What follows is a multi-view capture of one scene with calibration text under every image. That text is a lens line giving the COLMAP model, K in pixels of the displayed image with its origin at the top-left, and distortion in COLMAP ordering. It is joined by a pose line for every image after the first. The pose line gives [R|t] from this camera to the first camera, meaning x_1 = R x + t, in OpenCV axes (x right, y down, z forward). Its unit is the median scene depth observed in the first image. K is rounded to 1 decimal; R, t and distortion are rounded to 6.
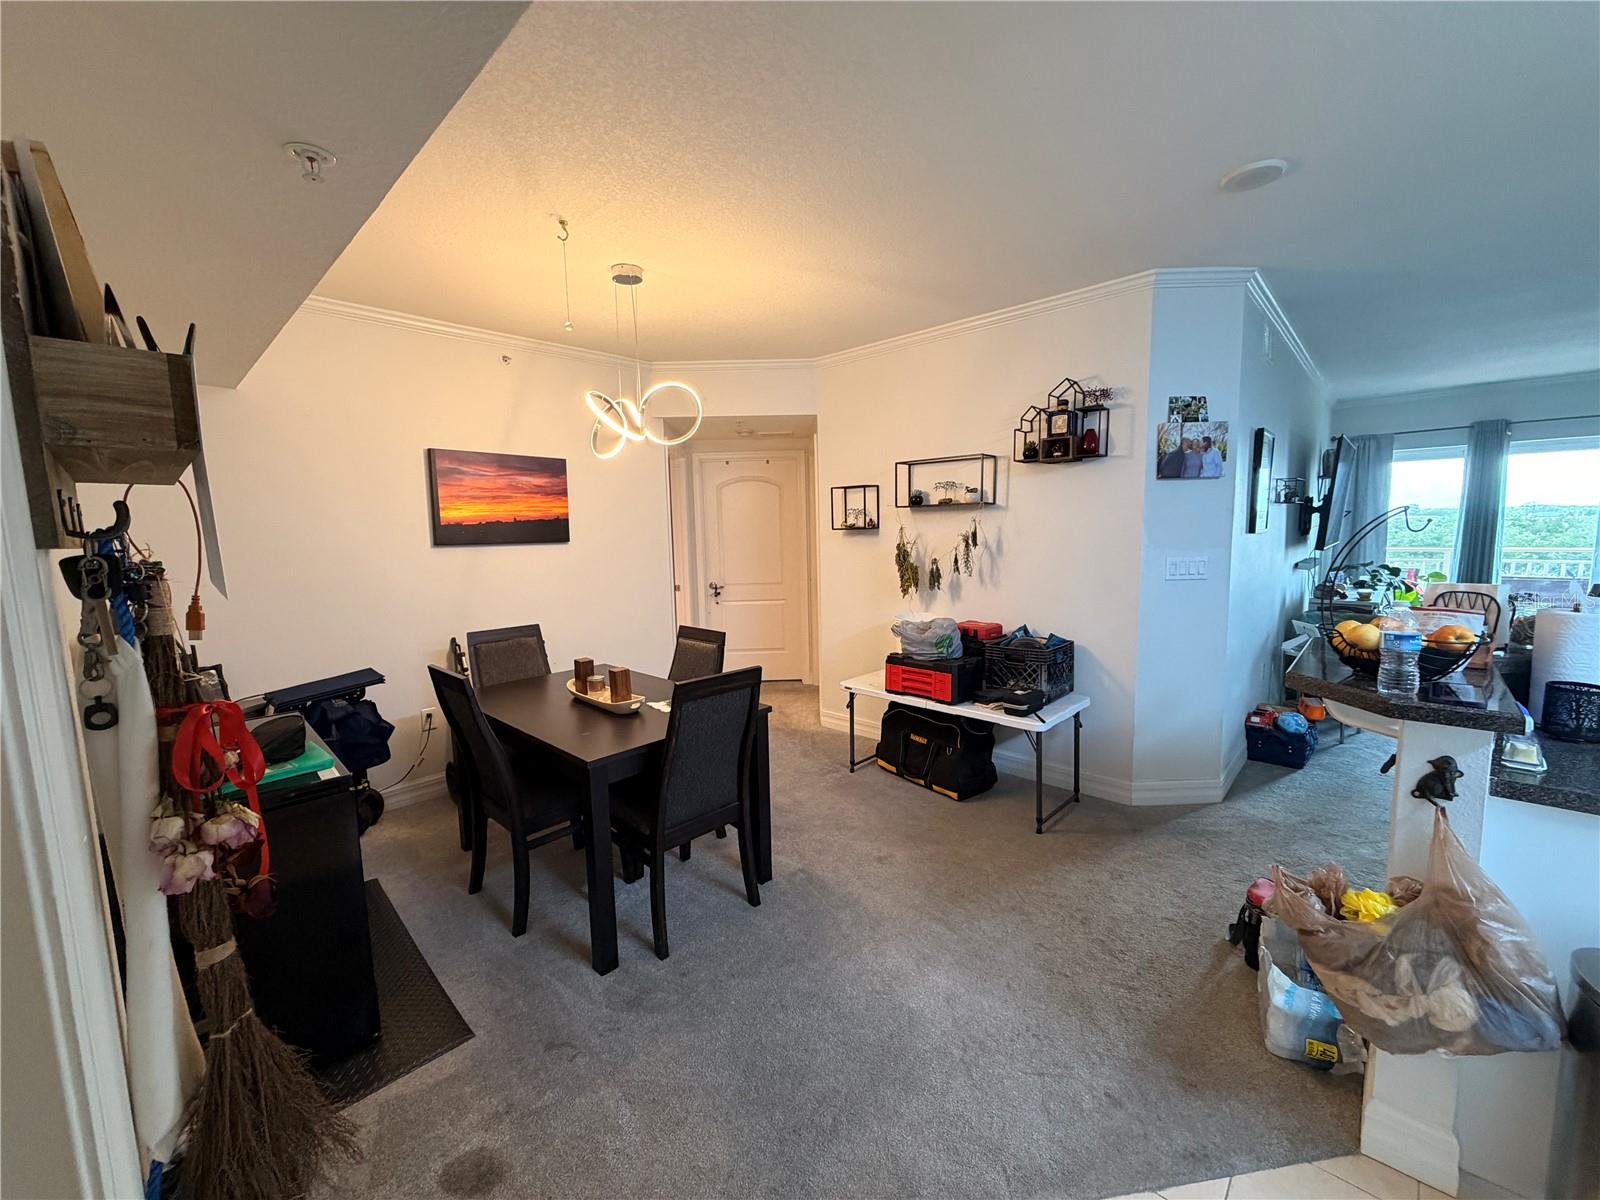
lens RADIAL K [[638.7, 0, 796.6], [0, 638.7, 601.7], [0, 0, 1]] dist [-0.000551, 0.000396]
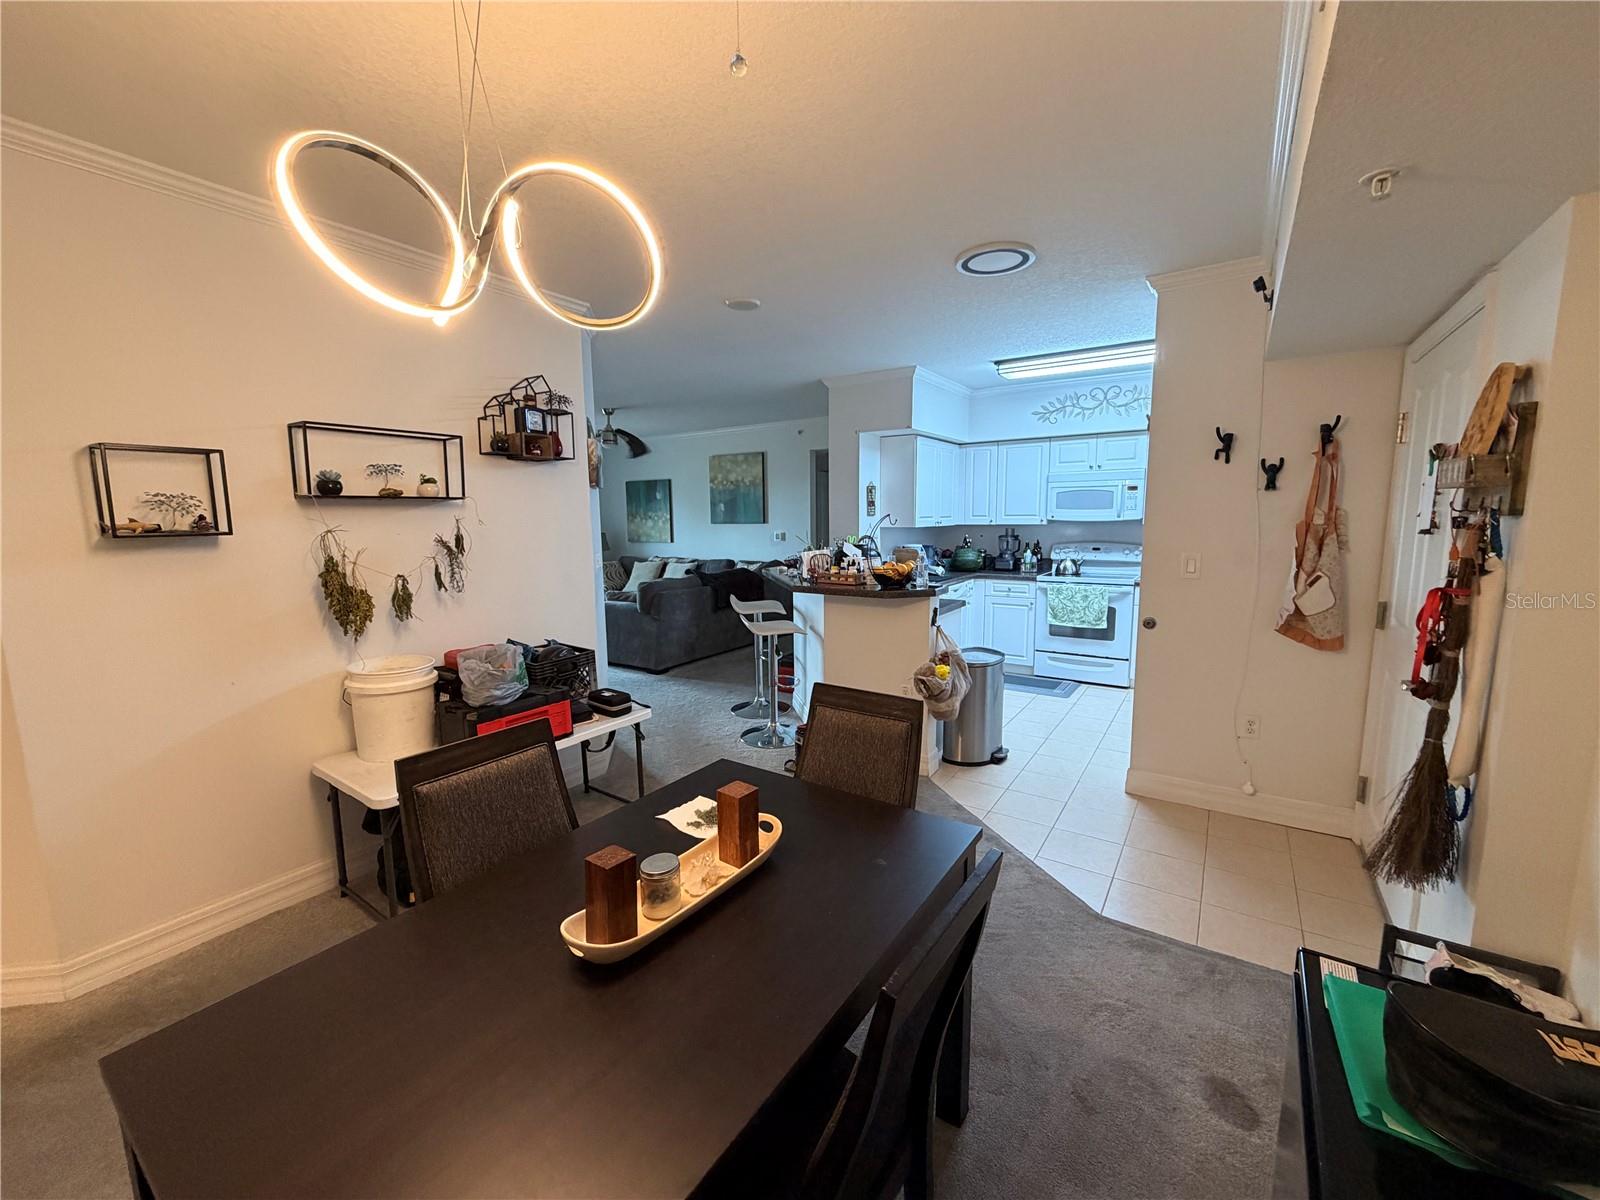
lens RADIAL K [[638.7, 0, 796.6], [0, 638.7, 601.7], [0, 0, 1]] dist [-0.000551, 0.000396]
pose [[-0.158551, -0.109663, 0.981242, -0.587379], [0.131371, 0.982634, 0.131045, -0.080900], [-0.978572, 0.149684, -0.141391, 0.750861]]
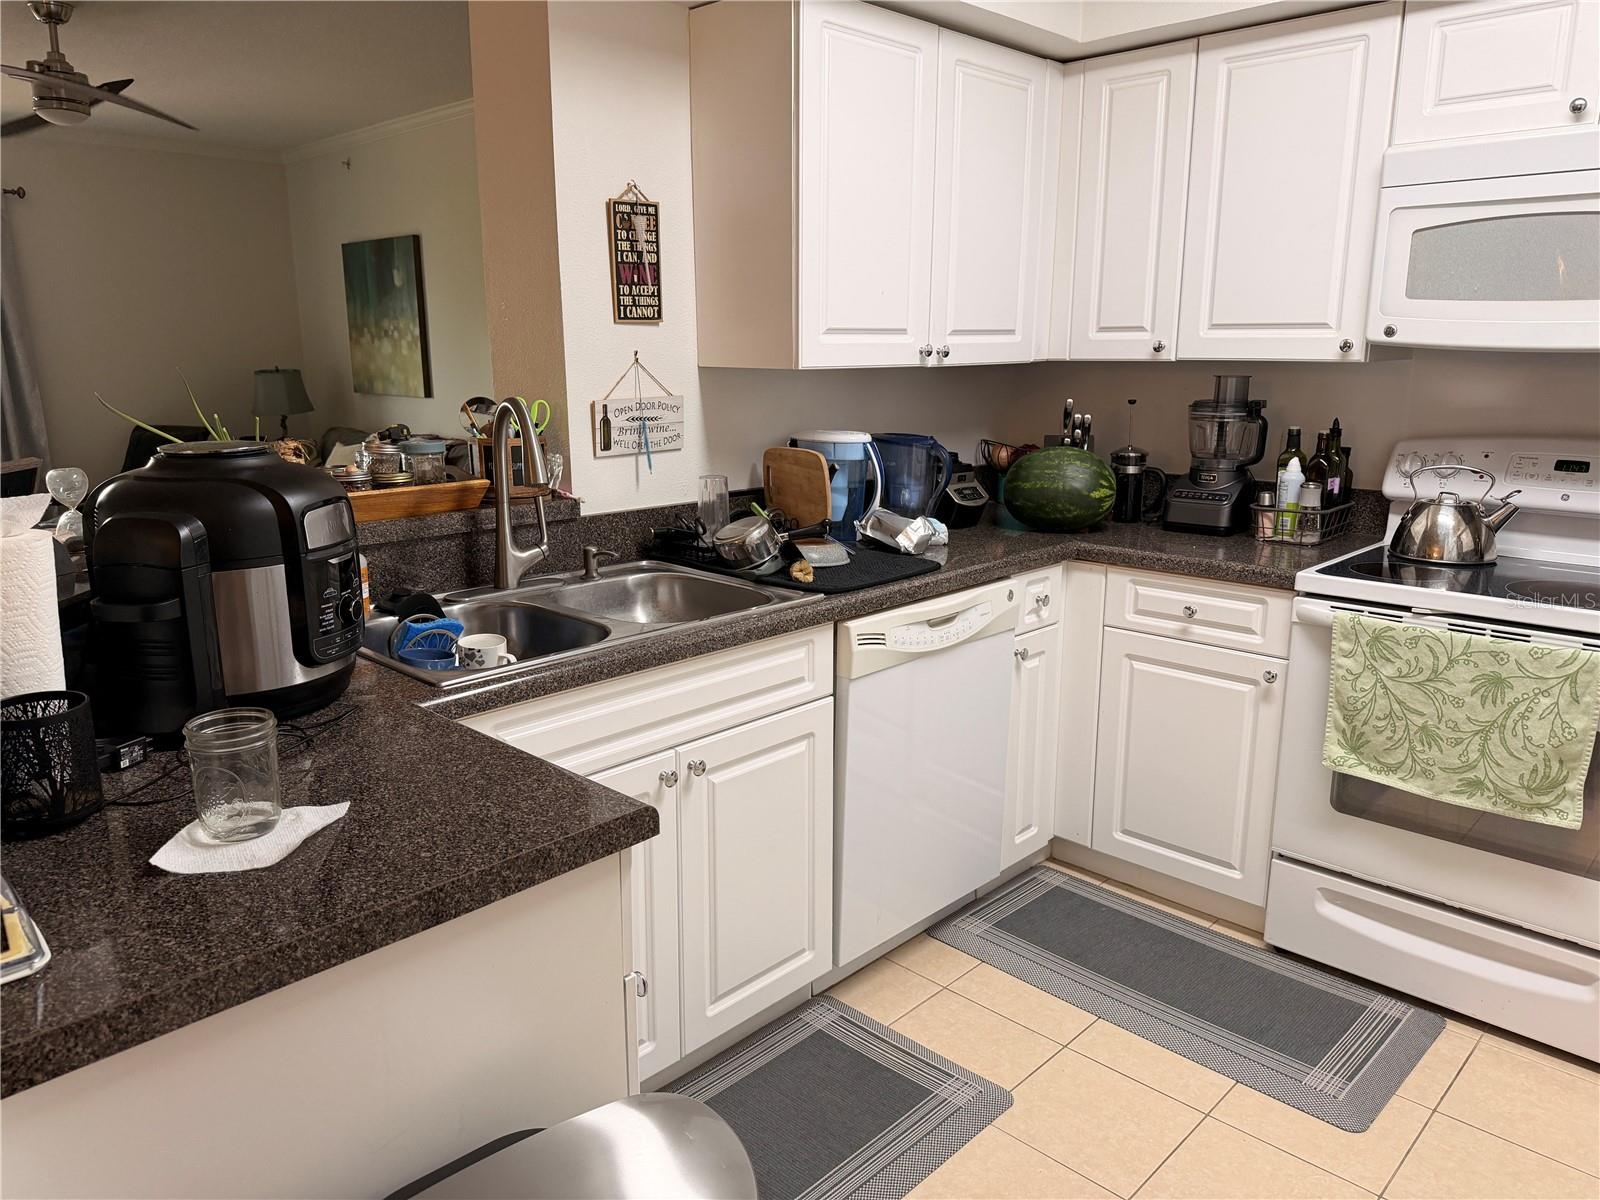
lens RADIAL K [[1116.0, 0, 798.1], [0, 1116.0, 608.9], [0, 0, 1]] dist [0.116641, -0.174835]
pose [[0.015671, -0.208289, 0.977942, 0.213224], [0.119091, 0.971488, 0.205006, -0.013340], [-0.992760, 0.113251, 0.040030, 0.194454]]
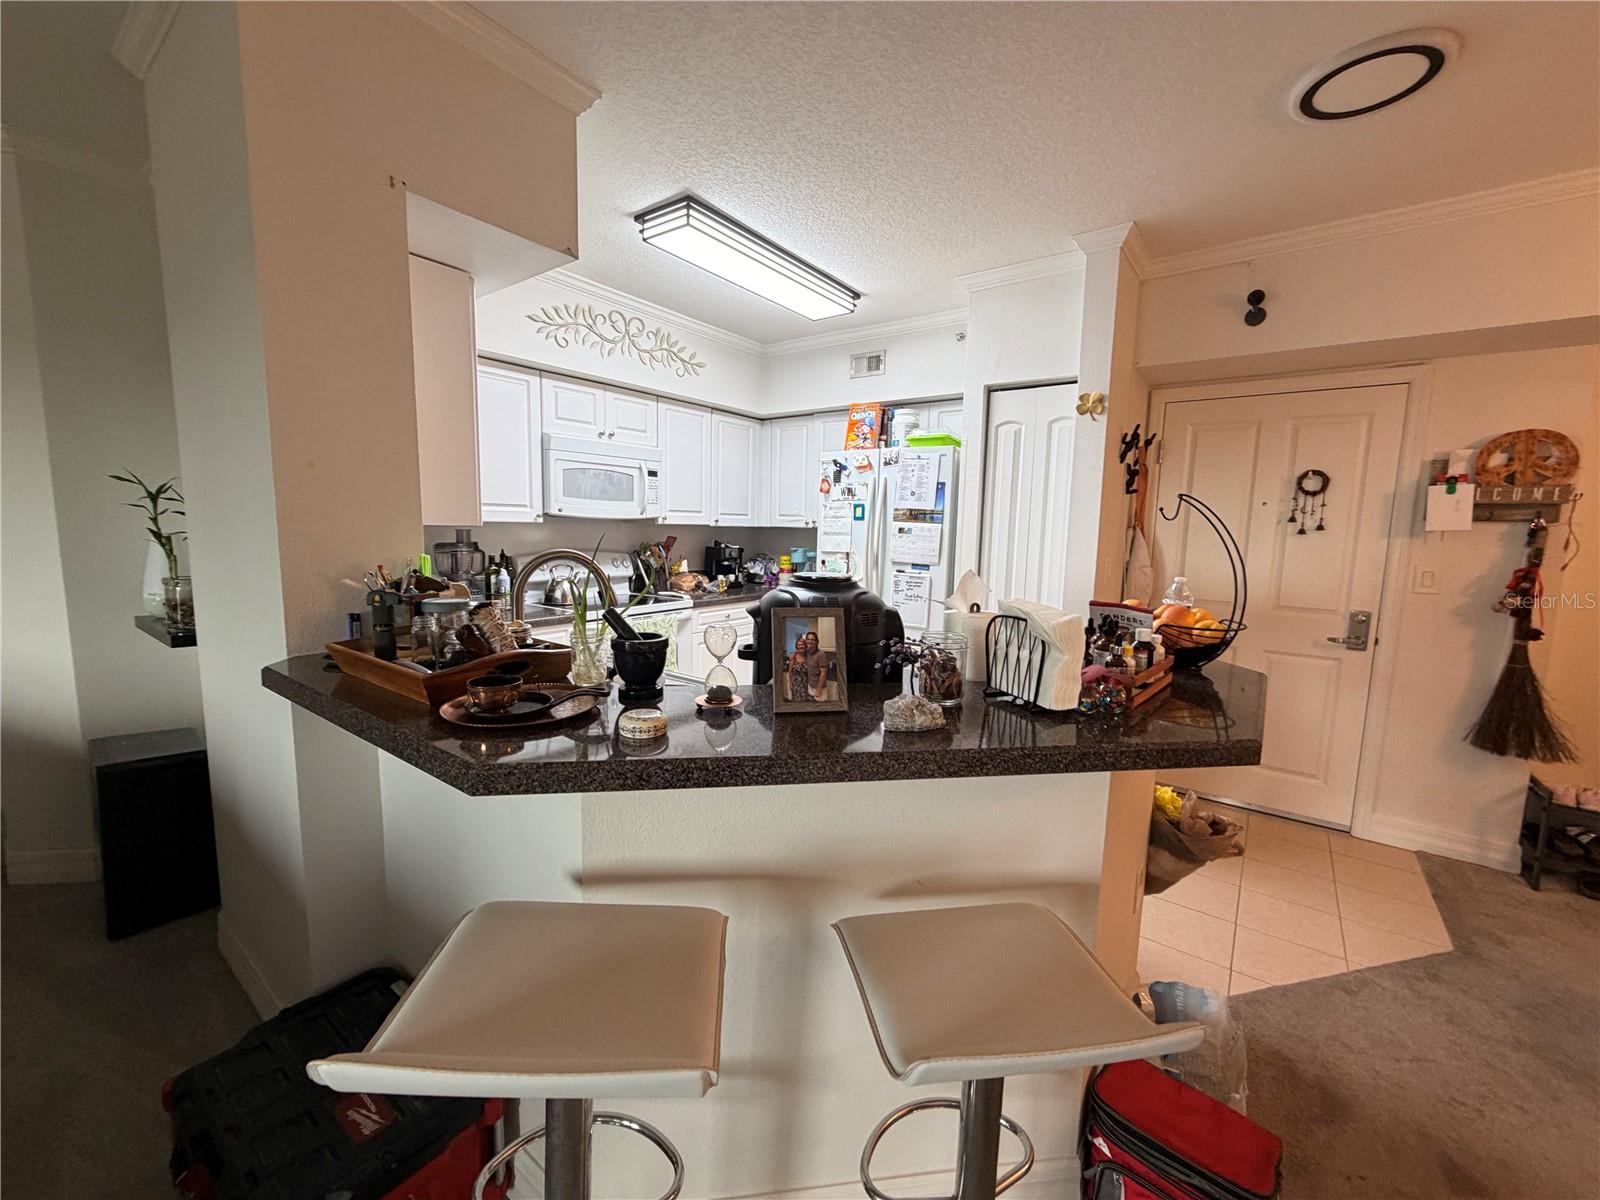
lens RADIAL K [[638.7, 0, 796.6], [0, 638.7, 601.7], [0, 0, 1]] dist [-0.000551, 0.000396]
pose [[-0.993748, 0.014016, -0.110764, 0.724045], [-0.012977, 0.970865, 0.239274, -0.094133], [0.110891, 0.239215, -0.964614, 0.840477]]
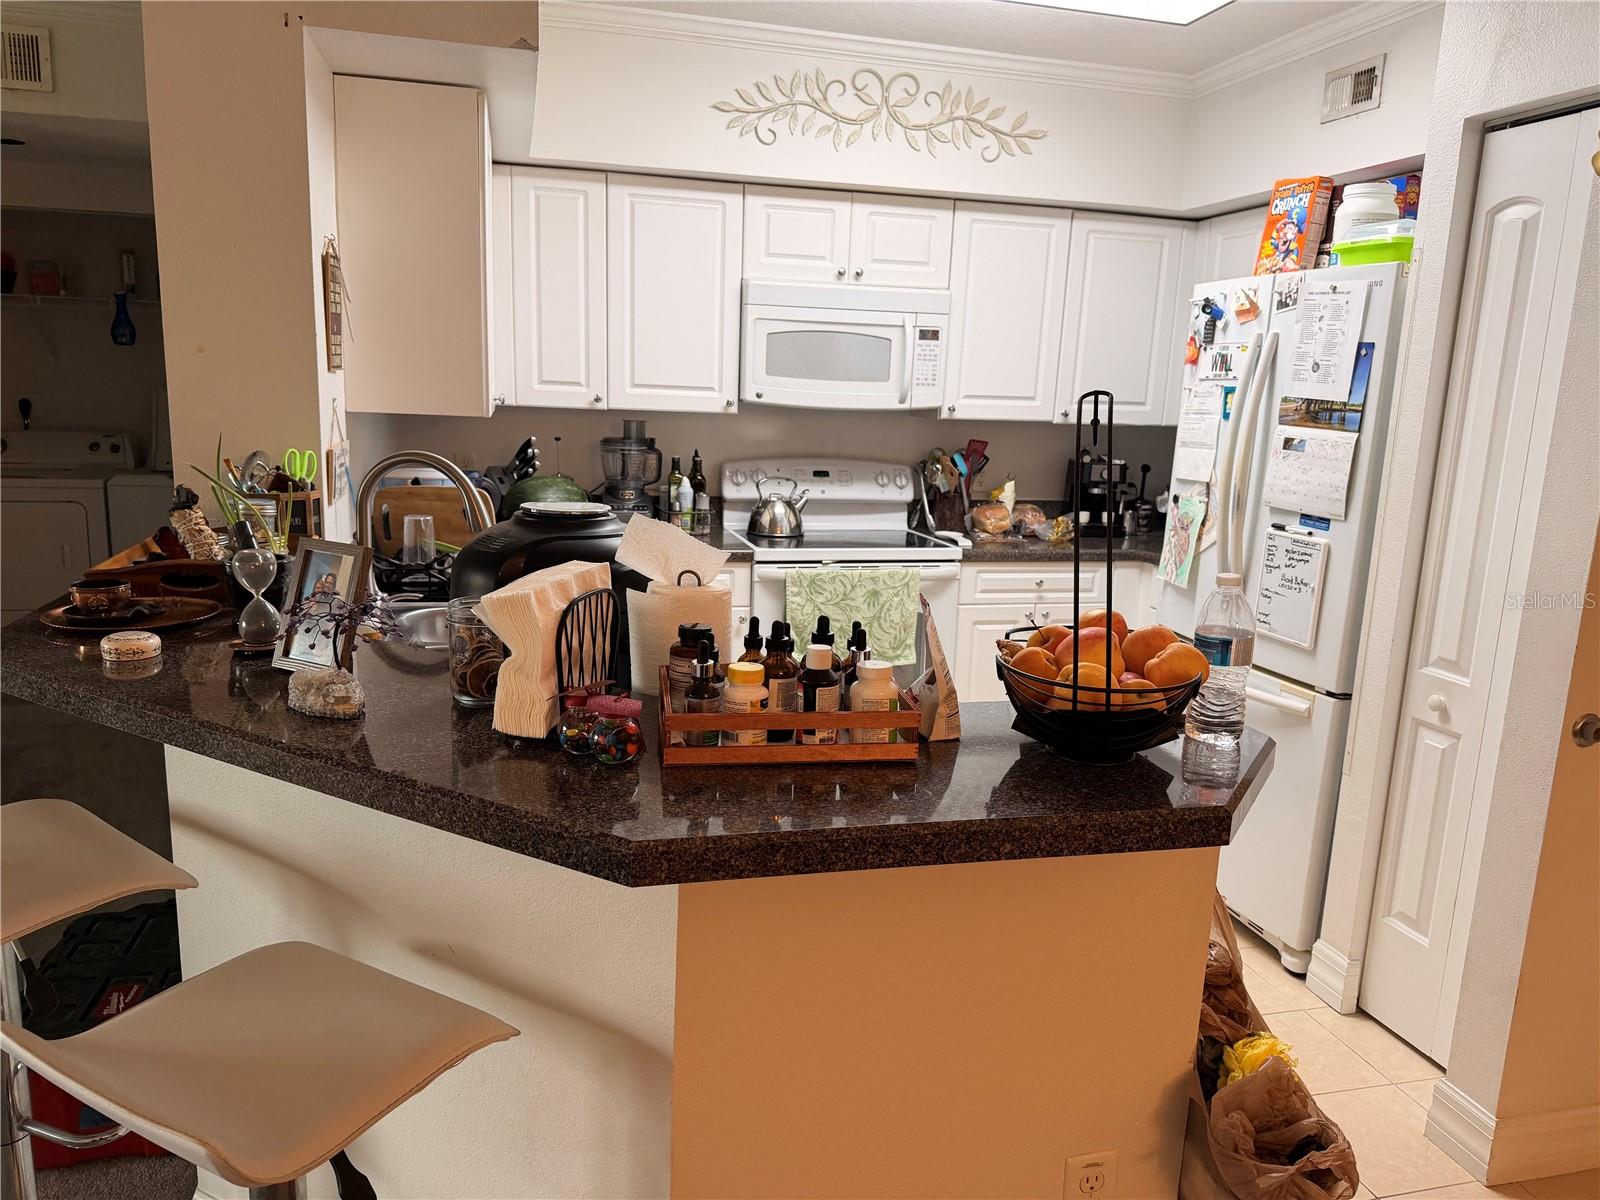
lens RADIAL K [[1116.0, 0, 798.1], [0, 1116.0, 608.9], [0, 0, 1]] dist [0.116641, -0.174835]
pose [[-0.843363, -0.114325, 0.525041, 0.303477], [0.045195, 0.958551, 0.281314, -0.104205], [-0.535440, 0.260979, -0.803240, 0.793586]]
